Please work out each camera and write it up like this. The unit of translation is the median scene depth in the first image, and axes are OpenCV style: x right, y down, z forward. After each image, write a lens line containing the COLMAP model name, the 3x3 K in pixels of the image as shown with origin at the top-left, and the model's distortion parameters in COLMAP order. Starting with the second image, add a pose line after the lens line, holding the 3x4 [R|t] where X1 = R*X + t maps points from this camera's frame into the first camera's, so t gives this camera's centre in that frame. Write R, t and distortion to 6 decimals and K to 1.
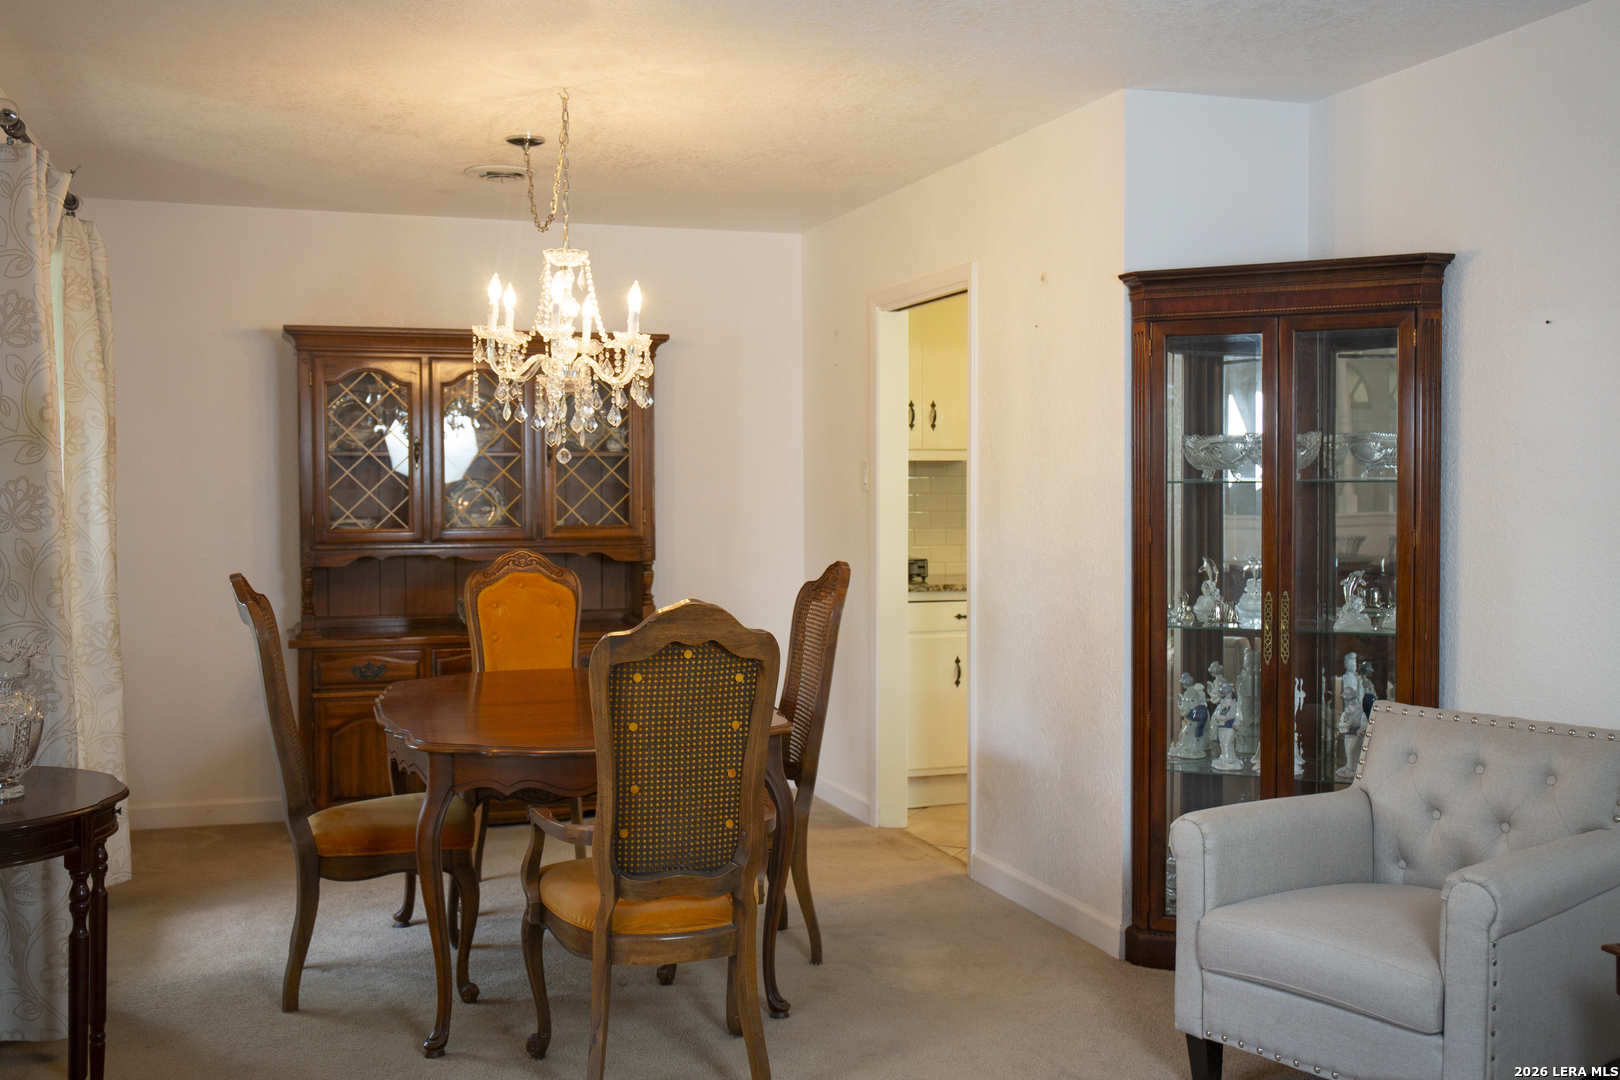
lens RADIAL K [[1632.4, 0, 810.0], [0, 1632.4, 540.0], [0, 0, 1]] dist [-0.013128, -0.010540]
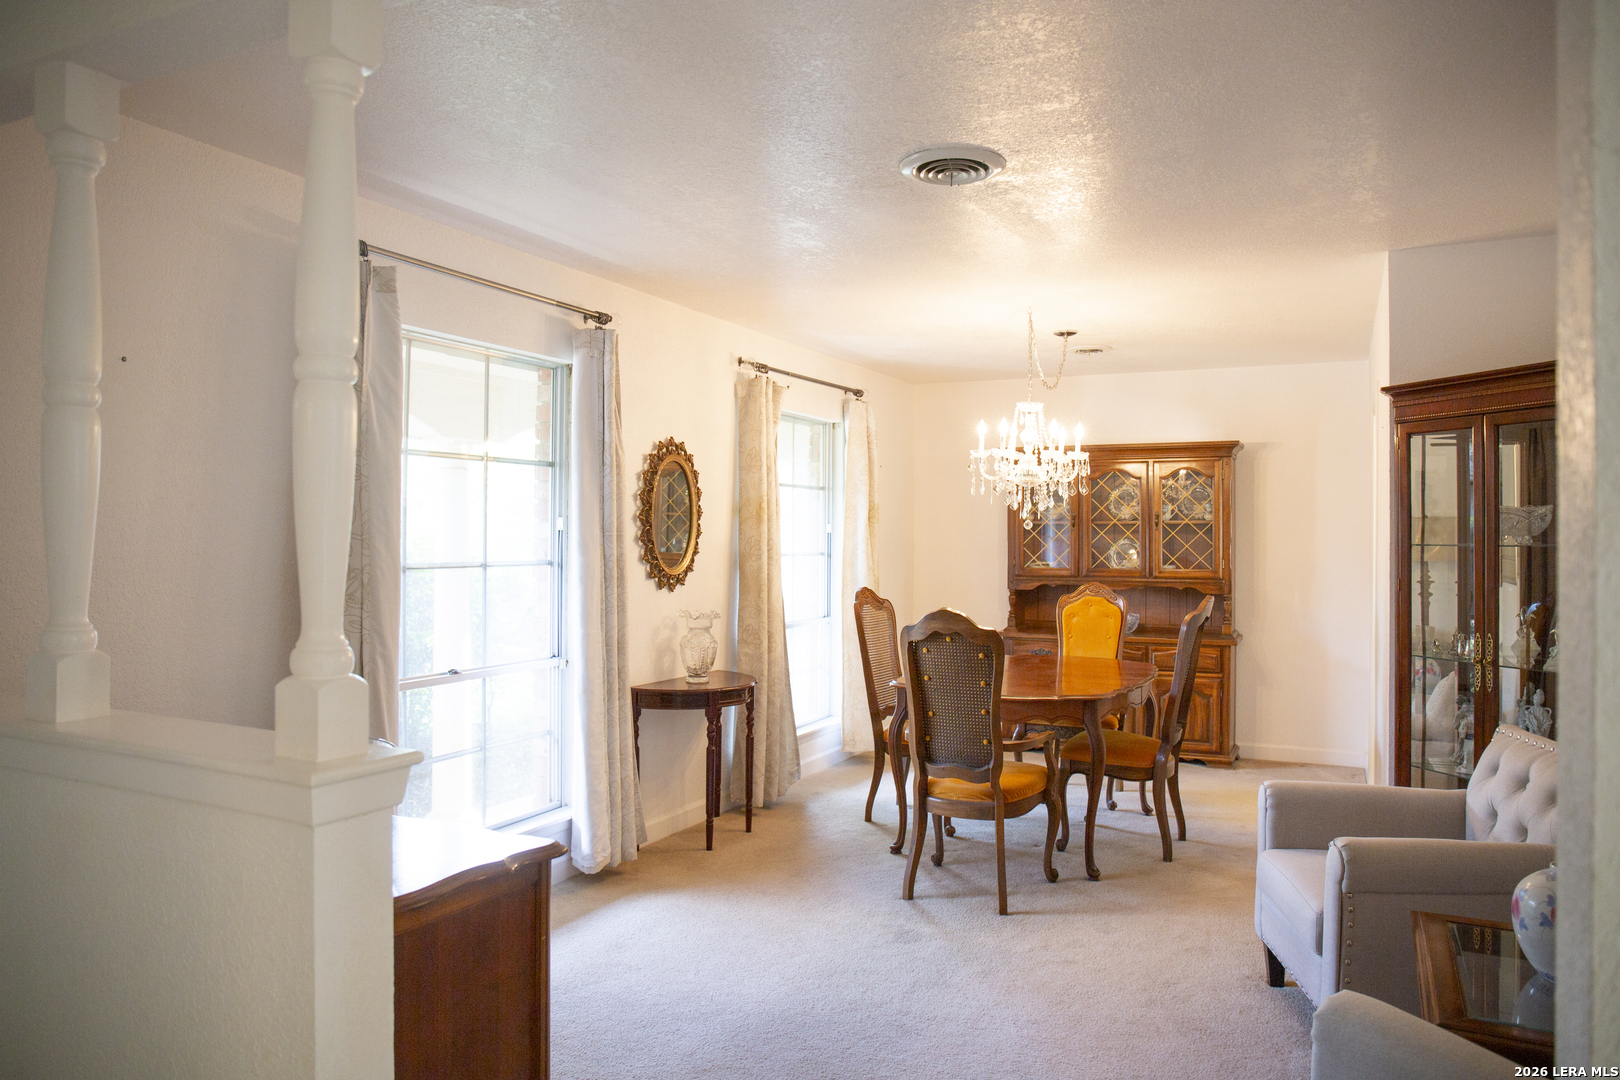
lens RADIAL K [[1113.2, 0, 786.5], [0, 1113.2, 538.0], [0, 0, 1]] dist [-0.105482, 0.087111]
pose [[0.693560, 0.004510, -0.720385, 0.455372], [-0.031021, 0.999240, -0.023611, -0.003181], [0.719731, 0.038722, 0.693172, 0.034230]]
